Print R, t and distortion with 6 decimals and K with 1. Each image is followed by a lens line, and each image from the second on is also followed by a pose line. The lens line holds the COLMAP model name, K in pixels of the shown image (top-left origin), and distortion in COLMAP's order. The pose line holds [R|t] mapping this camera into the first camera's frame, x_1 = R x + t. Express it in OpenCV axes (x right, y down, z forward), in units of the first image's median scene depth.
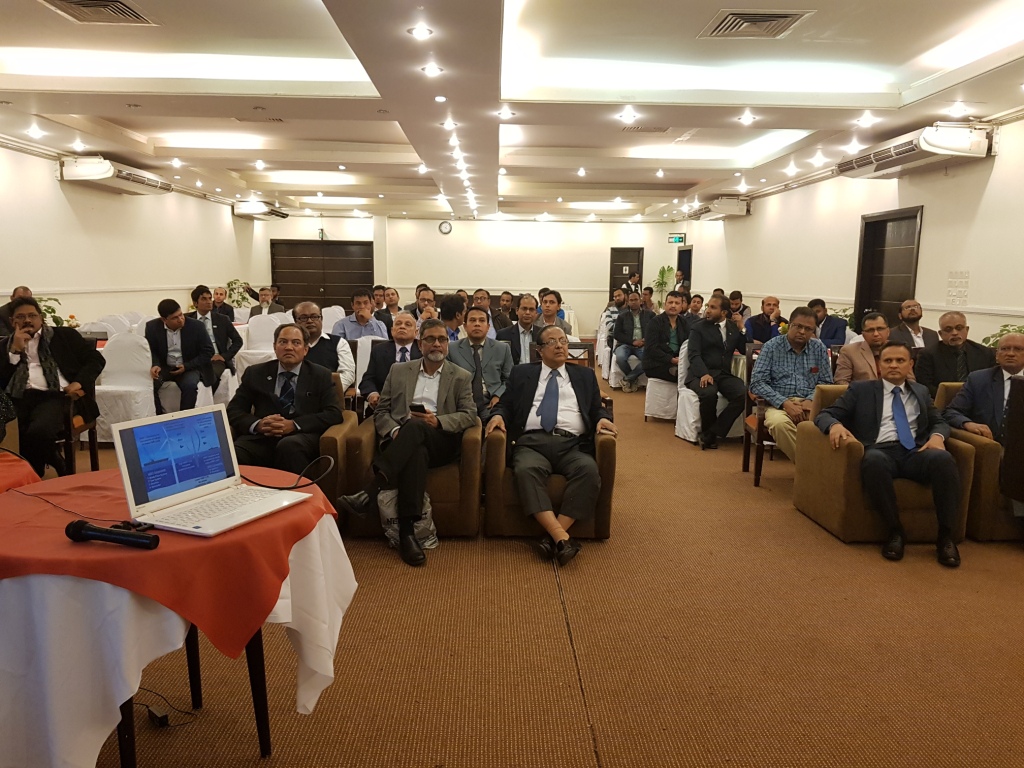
lens RADIAL K [[807.2, 0, 518.1], [0, 807.2, 413.7], [0, 0, 1]] dist [0.062478, -0.090655]
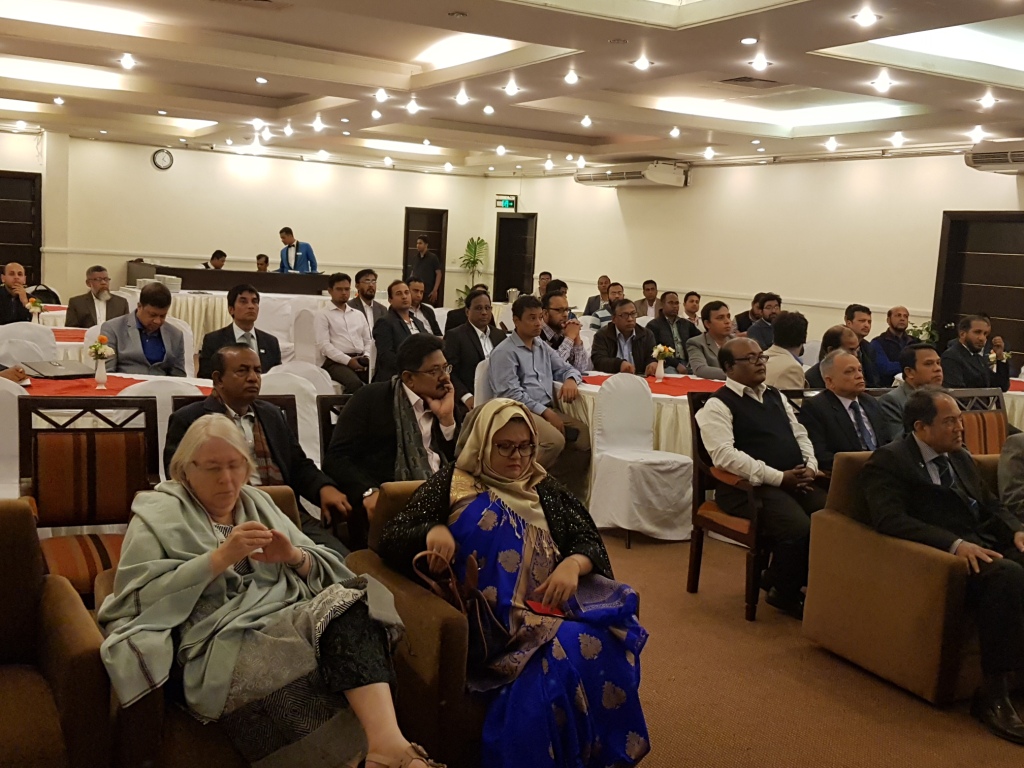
lens RADIAL K [[1146.9, 0, 536.1], [0, 1146.9, 401.2], [0, 0, 1]] dist [0.087626, 0.000000]
pose [[0.884203, -0.023825, 0.466494, -0.357262], [0.031075, 0.999486, -0.007854, -0.037478], [-0.466067, 0.021441, 0.884489, 0.104351]]
